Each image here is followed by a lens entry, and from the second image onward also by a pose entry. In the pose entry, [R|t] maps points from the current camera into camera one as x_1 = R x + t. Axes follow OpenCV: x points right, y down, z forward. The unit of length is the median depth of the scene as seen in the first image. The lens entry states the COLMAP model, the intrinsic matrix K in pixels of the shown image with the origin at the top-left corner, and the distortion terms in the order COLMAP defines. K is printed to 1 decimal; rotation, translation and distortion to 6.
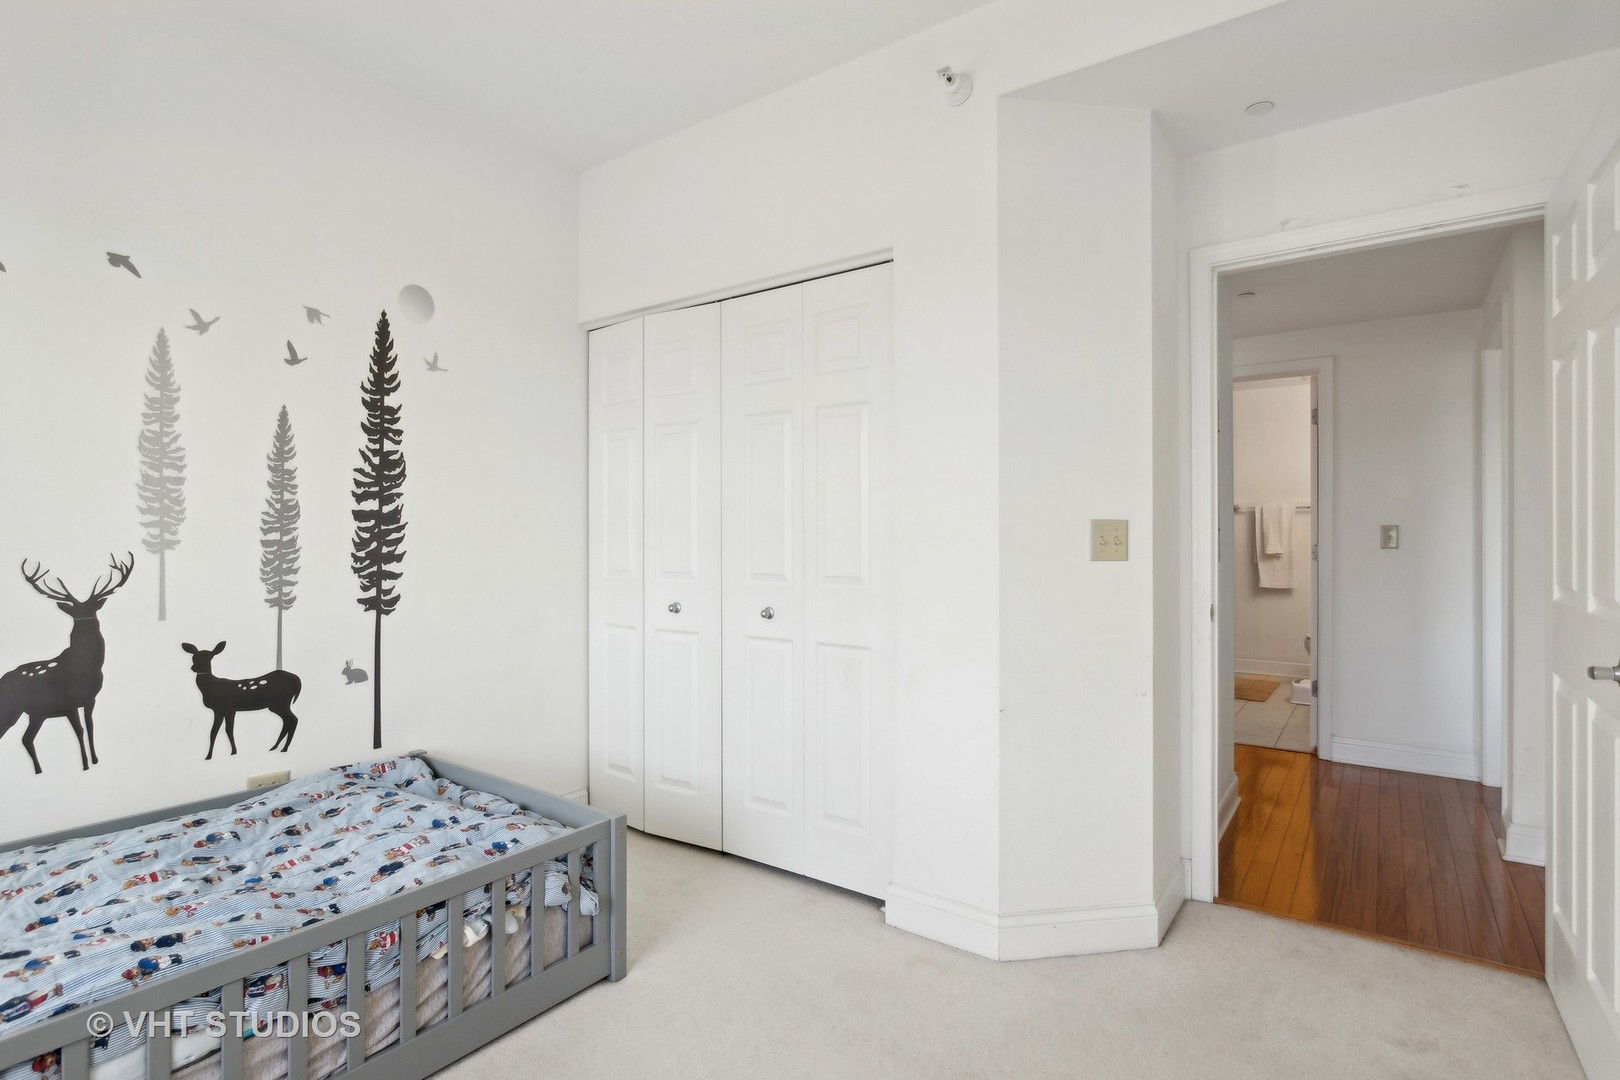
lens RADIAL K [[828.8, 0, 805.5], [0, 828.8, 534.0], [0, 0, 1]] dist [0.006518, 0.001148]
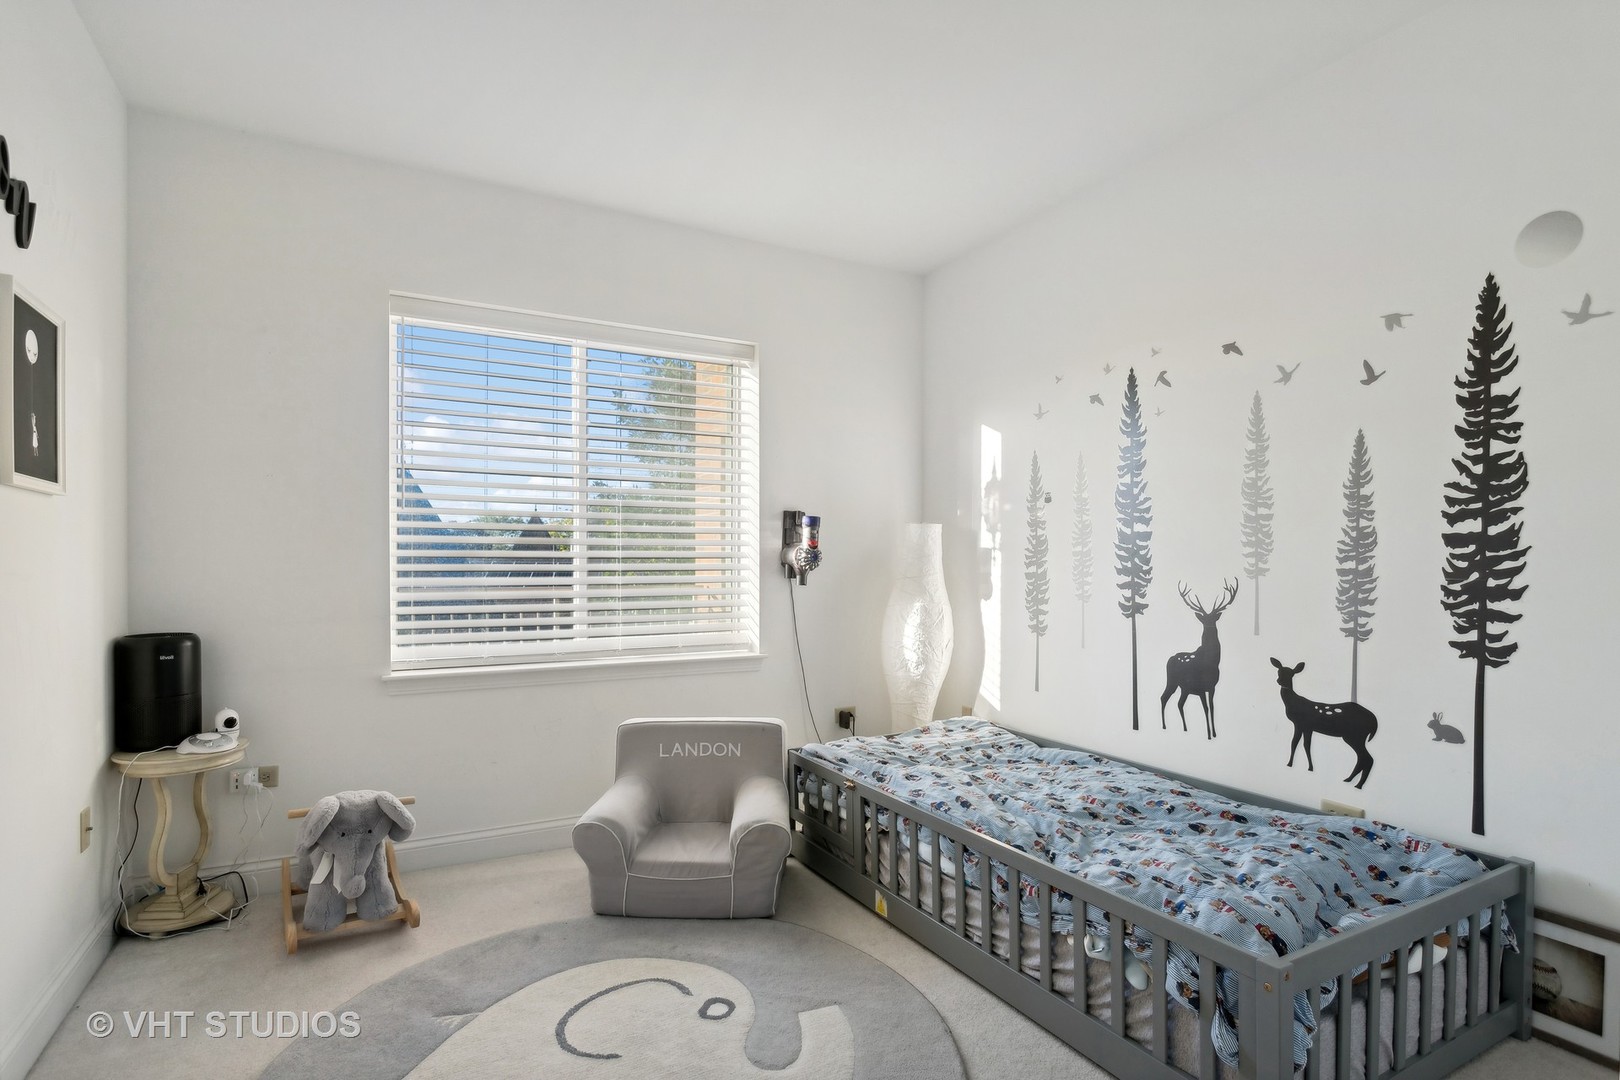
lens RADIAL K [[828.8, 0, 845.1], [0, 828.8, 572.5], [0, 0, 1]] dist [0.006518, 0.001148]
pose [[-0.414458, 0.005861, -0.910050, 0.501334], [-0.001604, 0.999973, 0.007170, 0.005425], [0.910067, 0.004432, -0.414437, 0.863961]]
